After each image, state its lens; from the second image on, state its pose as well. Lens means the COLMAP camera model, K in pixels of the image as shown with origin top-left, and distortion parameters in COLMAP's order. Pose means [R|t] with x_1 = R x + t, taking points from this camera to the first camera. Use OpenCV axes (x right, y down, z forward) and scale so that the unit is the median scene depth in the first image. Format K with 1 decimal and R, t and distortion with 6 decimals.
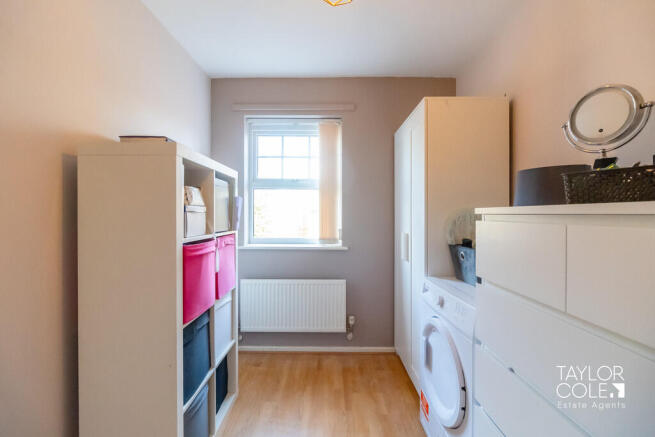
lens RADIAL K [[289.8, 0, 325.1], [0, 289.8, 217.1], [0, 0, 1]] dist [-0.000473, 0.002510]
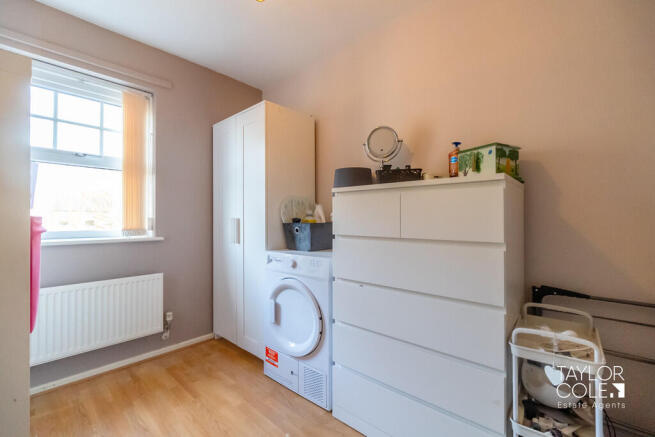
lens RADIAL K [[289.8, 0, 321.1], [0, 289.8, 216.5], [0, 0, 1]] dist [-0.000473, 0.002510]
pose [[0.674064, 0.002036, 0.738670, -0.273626], [0.010194, 0.999875, -0.012058, 0.057887], [-0.738602, 0.015658, 0.673960, 0.023553]]
